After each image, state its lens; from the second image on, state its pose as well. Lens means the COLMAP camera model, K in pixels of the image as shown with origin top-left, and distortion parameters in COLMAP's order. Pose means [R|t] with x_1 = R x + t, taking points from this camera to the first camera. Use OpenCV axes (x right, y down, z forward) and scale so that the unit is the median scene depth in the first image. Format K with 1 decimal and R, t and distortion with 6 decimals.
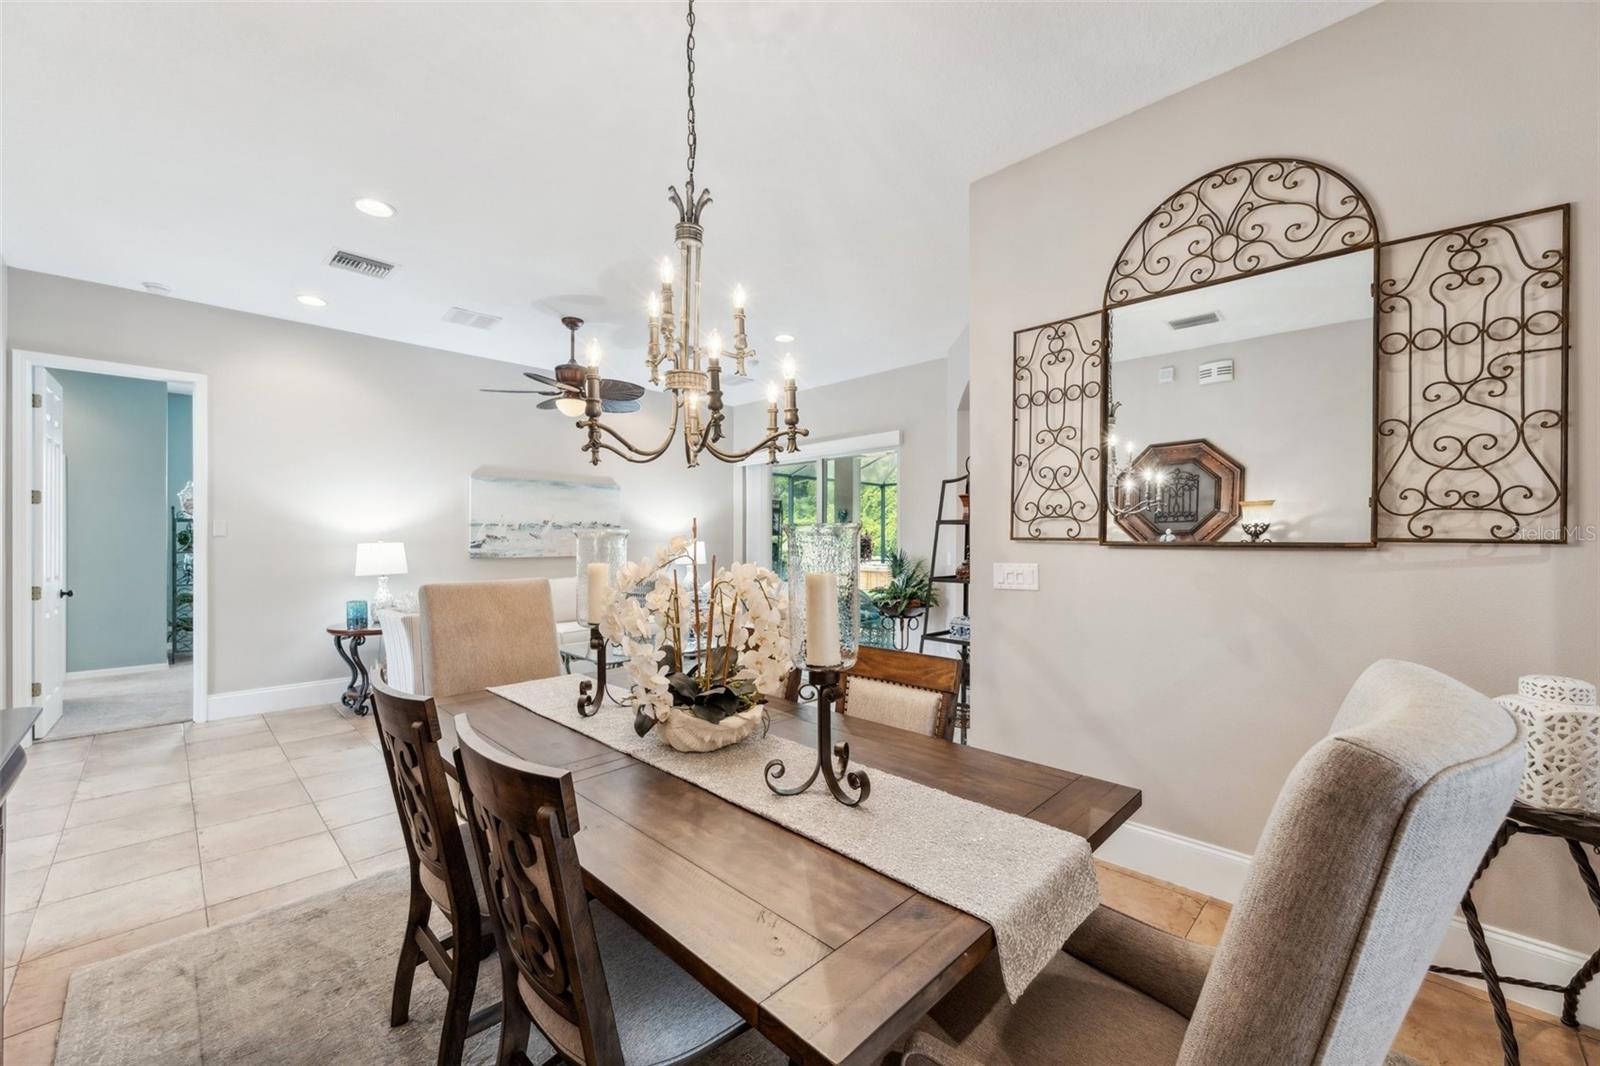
lens RADIAL K [[632.3, 0, 799.0], [0, 632.3, 538.2], [0, 0, 1]] dist [-0.000732, -0.000047]
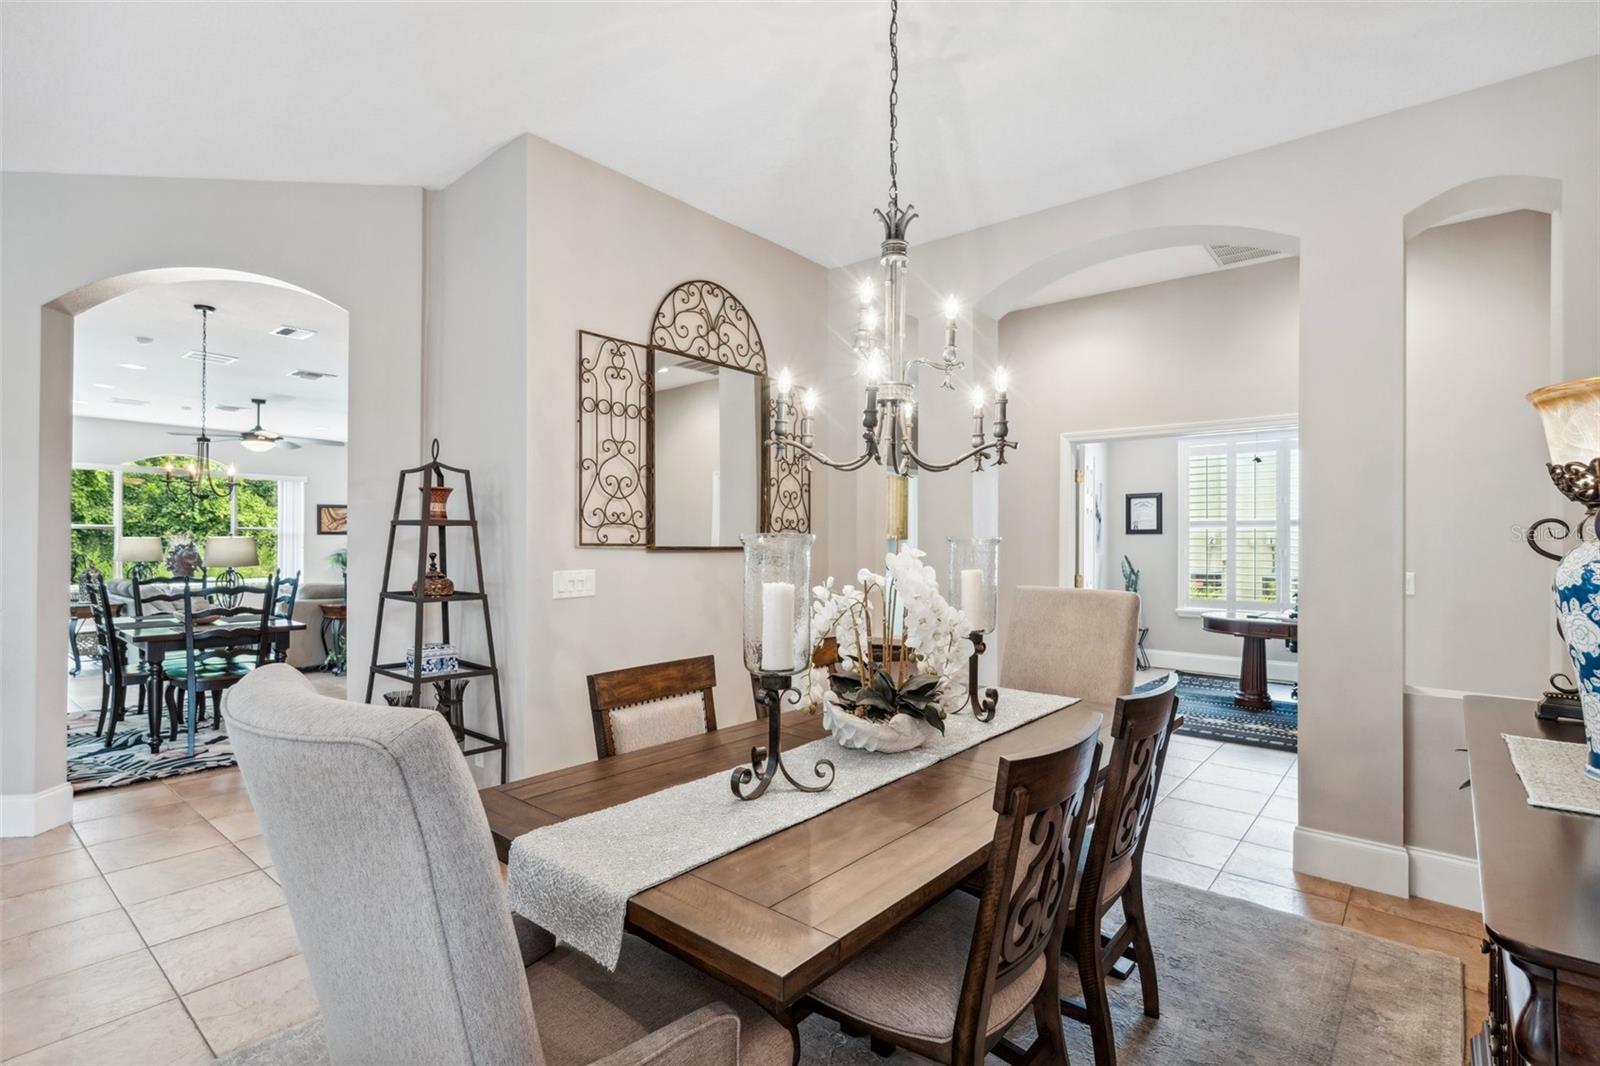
lens RADIAL K [[756.8, 0, 798.0], [0, 756.8, 538.0], [0, 0, 1]] dist [0.000247, 0.000239]
pose [[-0.076353, 0.004751, 0.997070, -0.665205], [-0.003678, 0.999981, -0.005047, -0.003503], [-0.997074, -0.004053, -0.076334, 0.602154]]
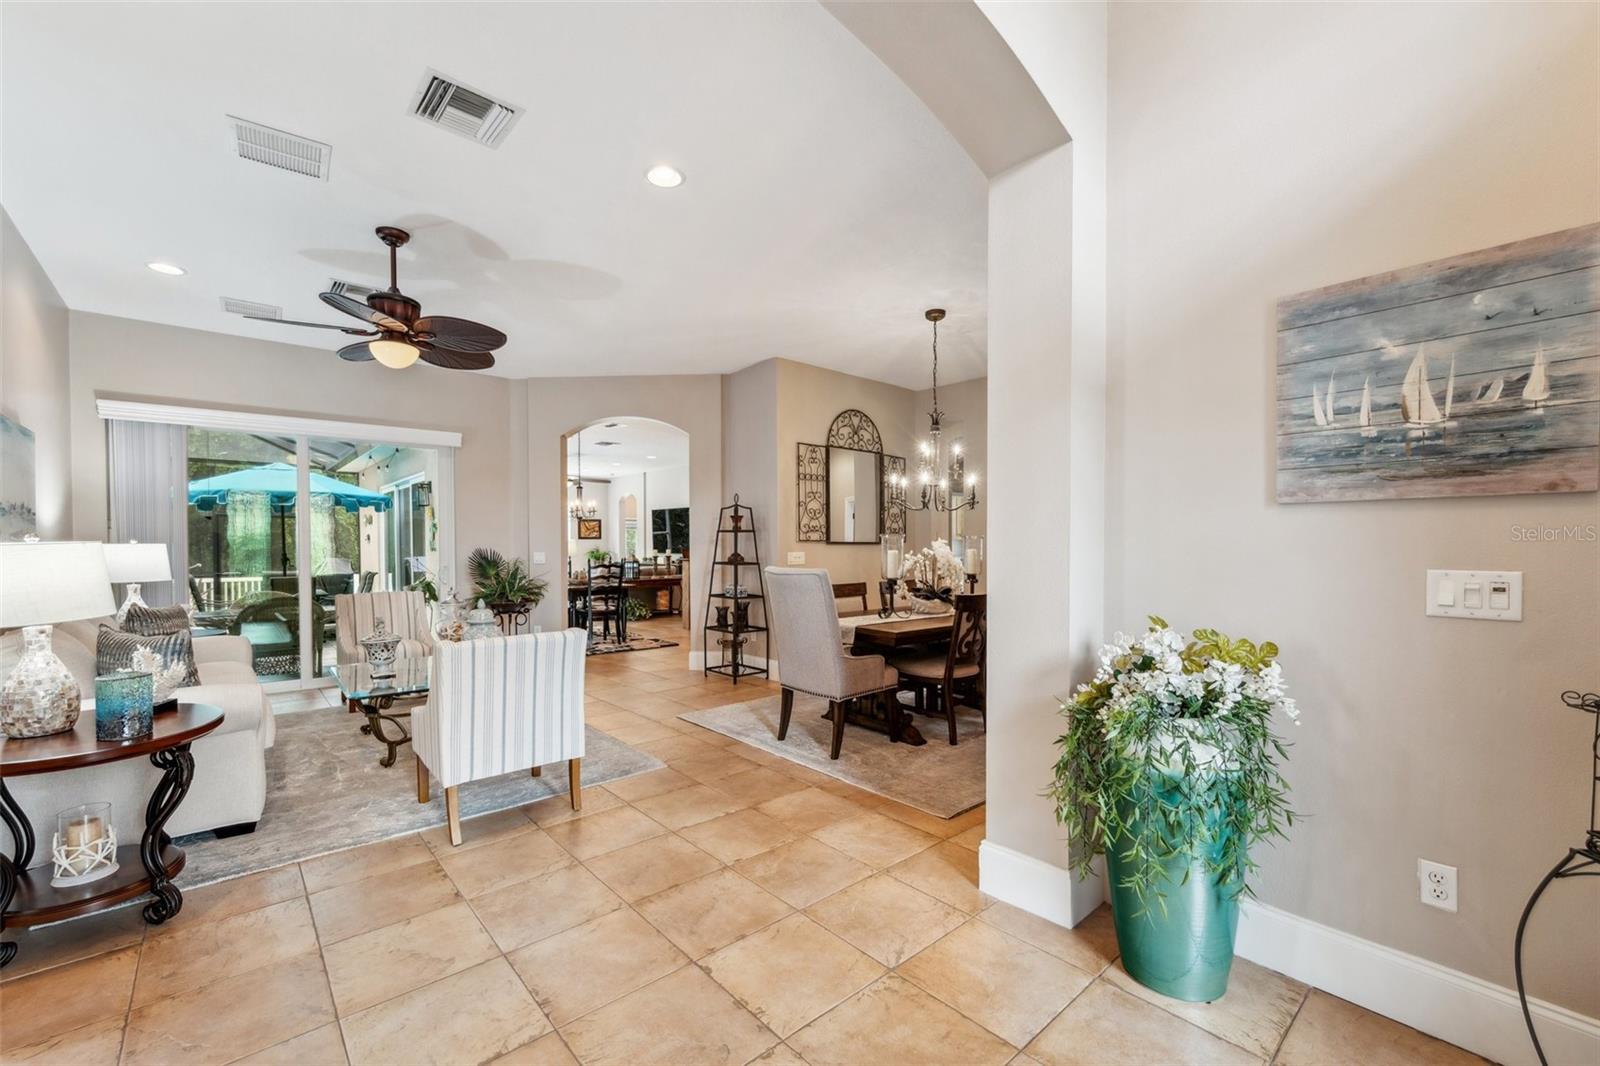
lens RADIAL K [[657.5, 0, 801.4], [0, 657.5, 555.3], [0, 0, 1]] dist [0.003872, 0.000425]
pose [[0.069201, -0.015667, 0.997480, -1.481696], [0.000293, 0.999877, 0.015684, 0.012541], [-0.997603, -0.000793, 0.069197, 0.667765]]
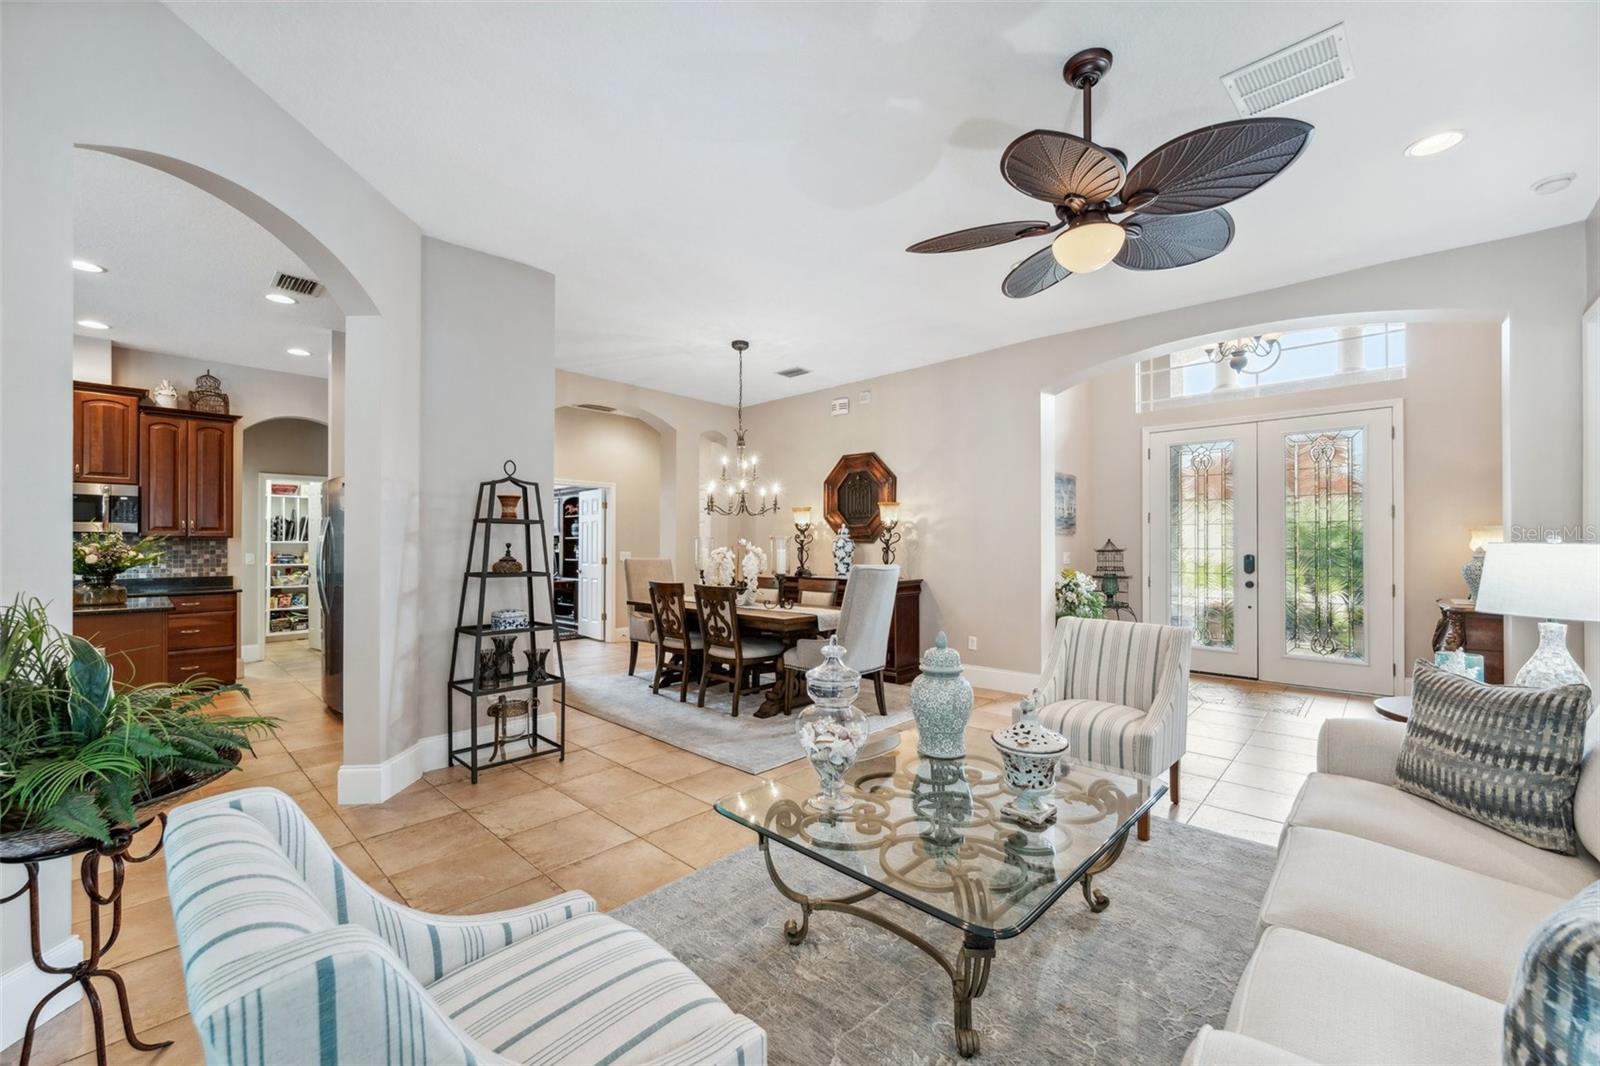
lens RADIAL K [[632.3, 0, 799.0], [0, 632.3, 538.2], [0, 0, 1]] dist [-0.000732, -0.000047]
pose [[-0.999518, -0.002743, -0.030925, -0.176527], [-0.002269, 0.999879, -0.015362, 0.020263], [0.030963, -0.015284, -0.999404, 2.009090]]
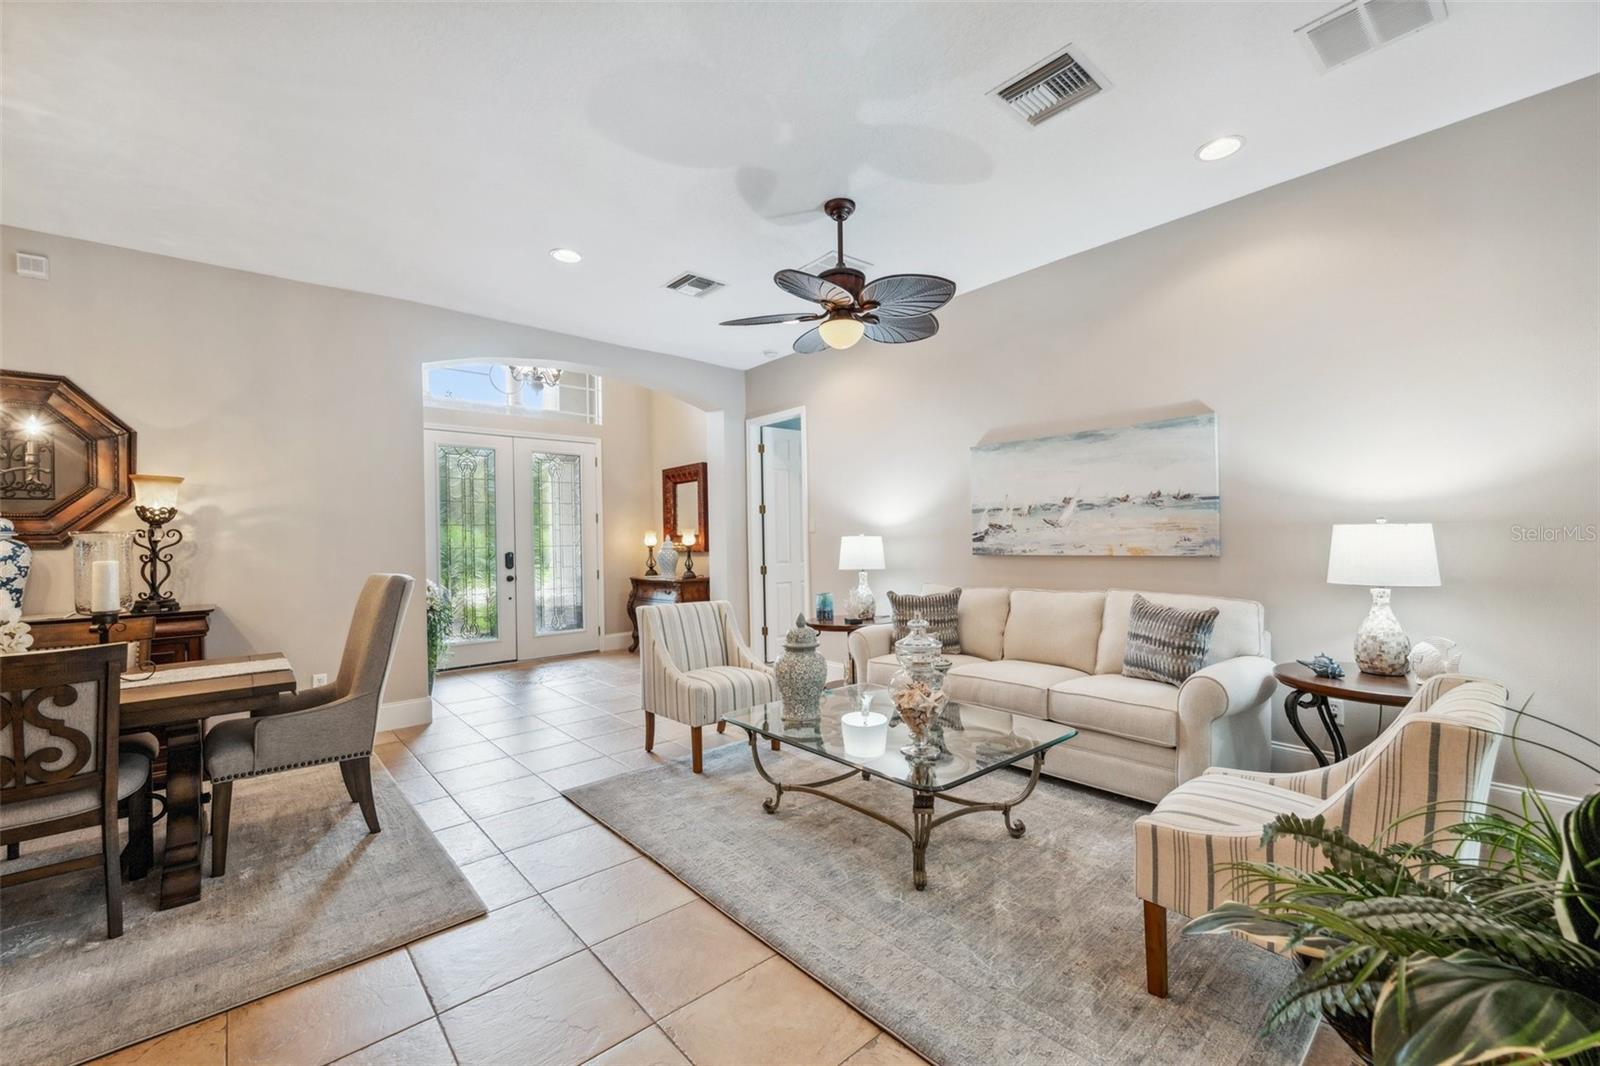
lens RADIAL K [[648.3, 0, 800.3], [0, 648.3, 538.3], [0, 0, 1]] dist [-0.000988, -0.000139]
pose [[-0.073435, -0.002107, -0.997298, 0.462711], [0.019394, 0.999806, -0.003540, 0.016930], [0.997111, -0.019602, -0.073380, 1.378320]]
